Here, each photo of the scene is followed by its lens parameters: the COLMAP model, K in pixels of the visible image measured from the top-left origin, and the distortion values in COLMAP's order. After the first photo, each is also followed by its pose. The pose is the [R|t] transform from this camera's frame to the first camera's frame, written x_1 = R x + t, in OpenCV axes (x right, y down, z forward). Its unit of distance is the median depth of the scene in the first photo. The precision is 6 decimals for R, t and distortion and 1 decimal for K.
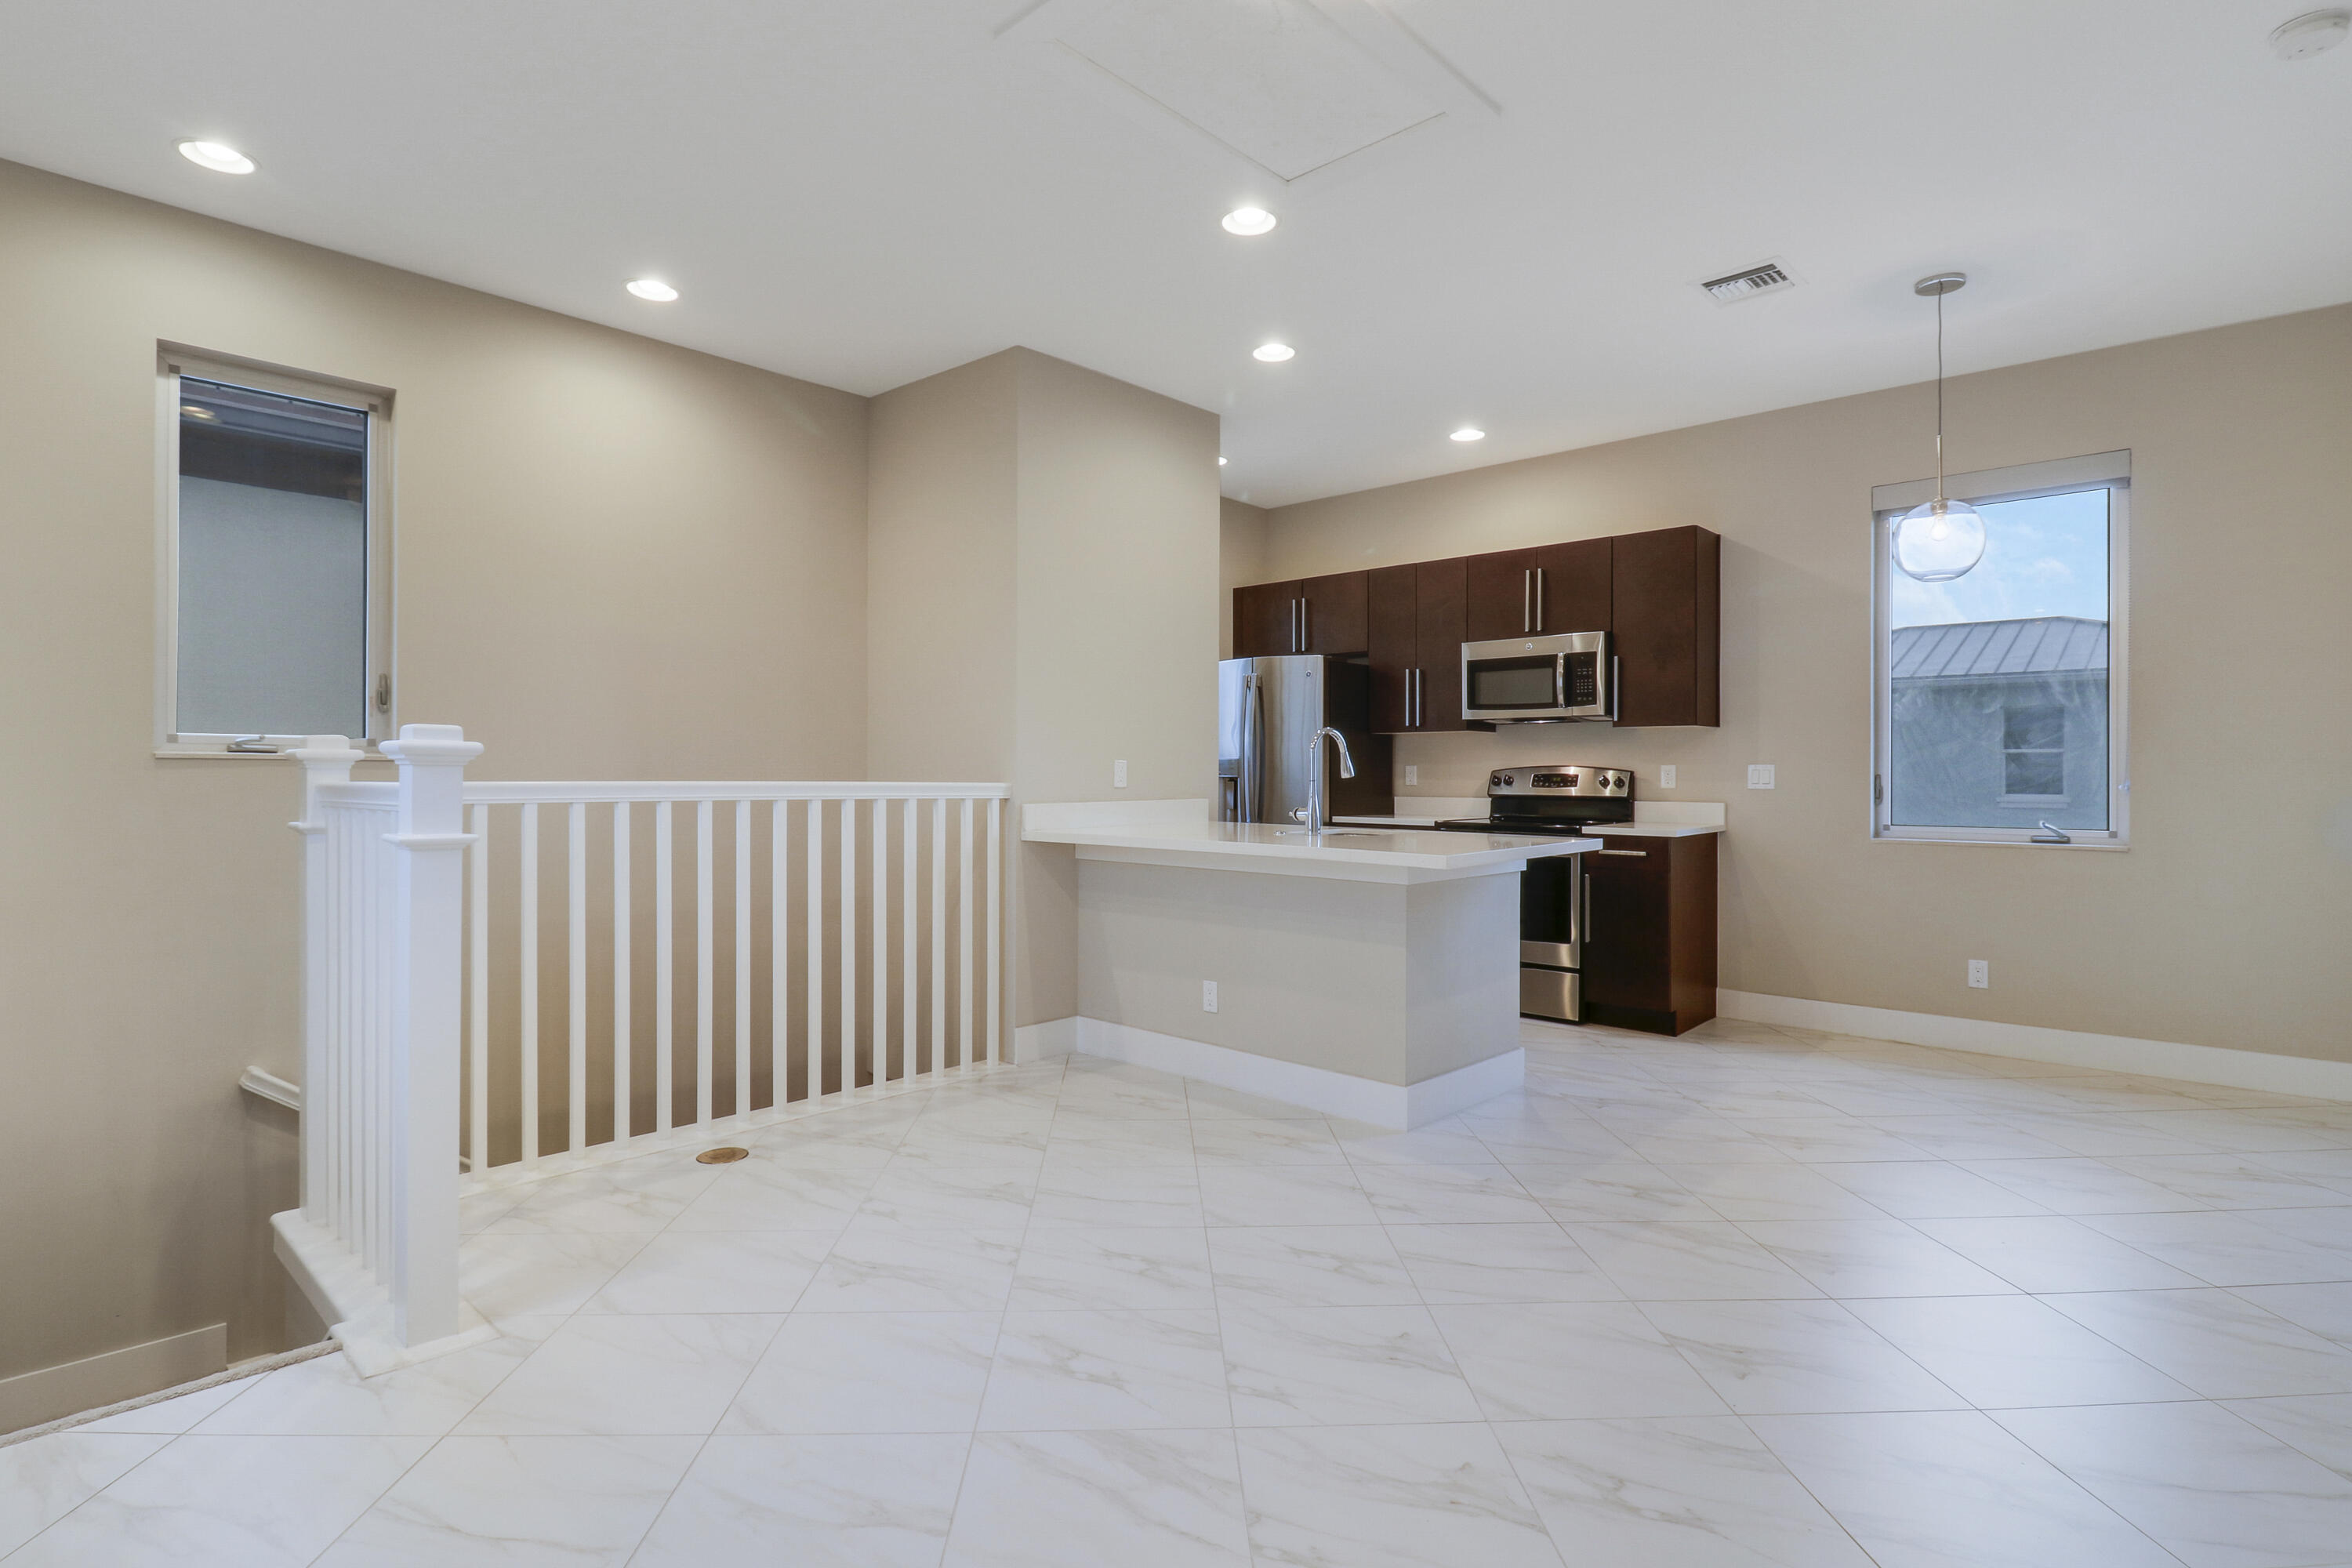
lens RADIAL K [[1158.8, 0, 1176.0], [0, 1158.8, 784.0], [0, 0, 1]] dist [0.016444, 0.000769]
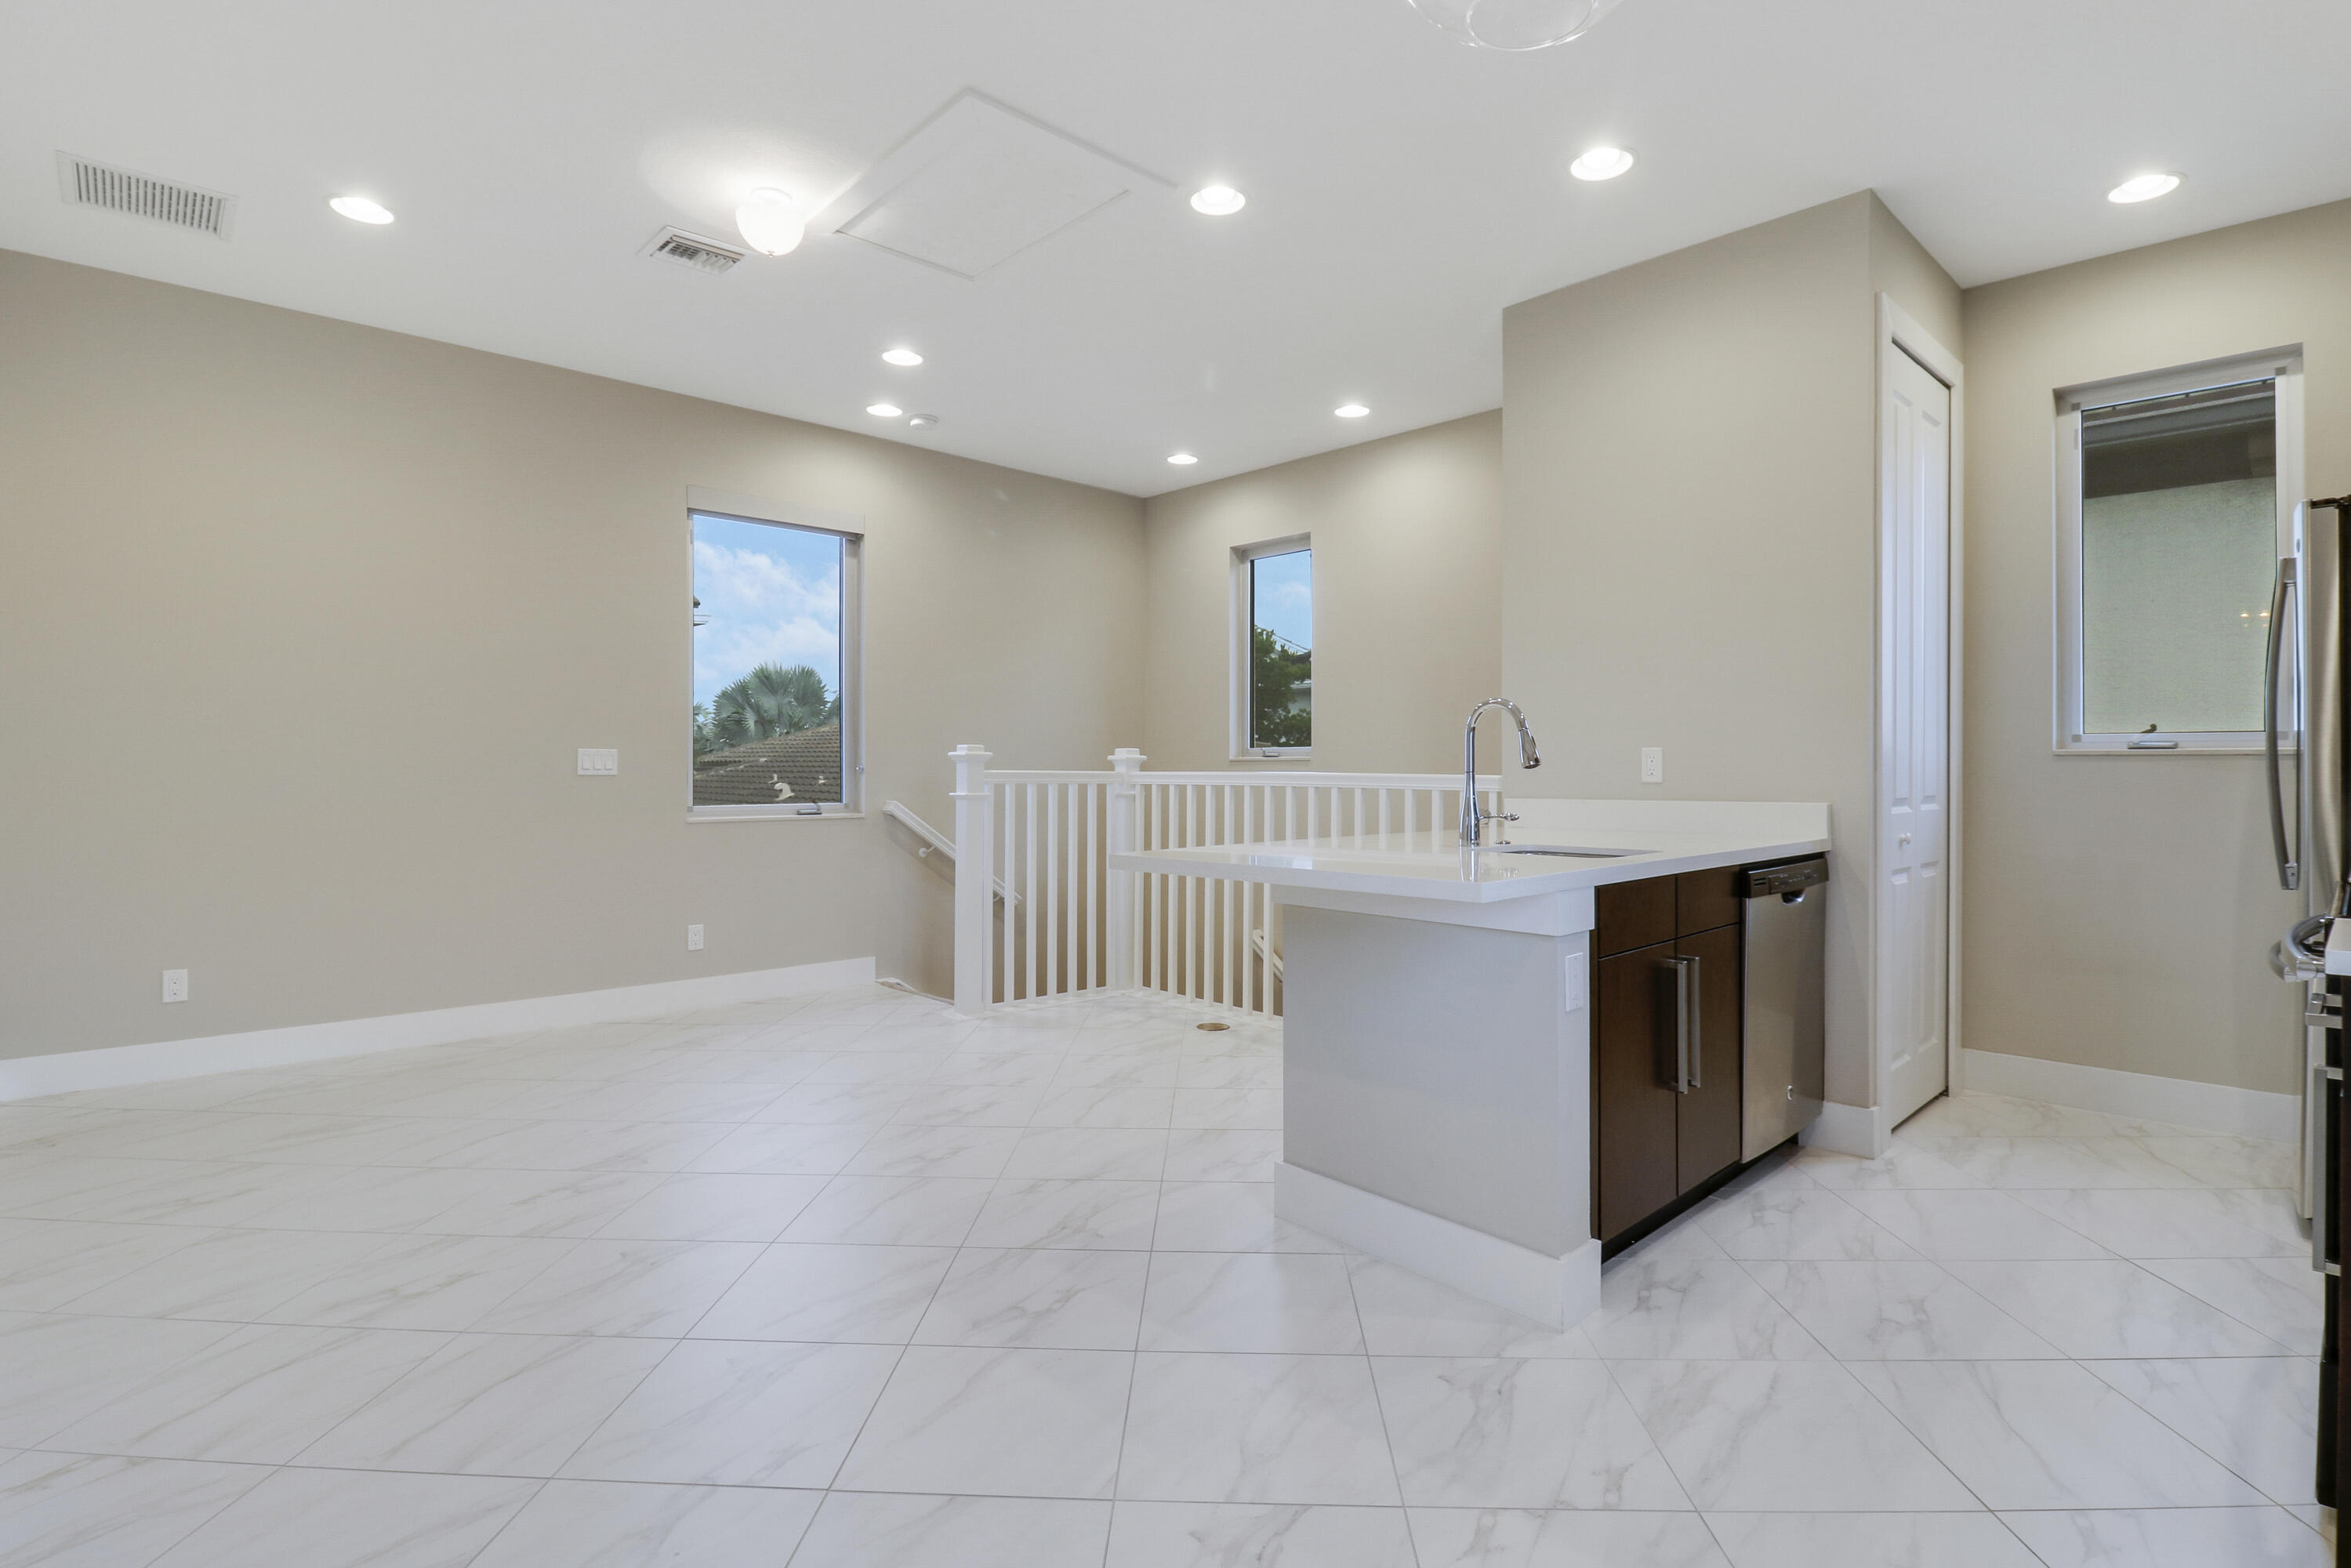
lens RADIAL K [[1133.5, 0, 1175.5], [0, 1133.5, 784.0], [0, 0, 1]] dist [-0.064272, 0.001140]
pose [[-0.082700, 0.010823, -0.996516, 0.903543], [-0.008518, 0.999897, 0.011567, -0.002394], [0.996538, 0.009445, -0.082599, 0.937562]]
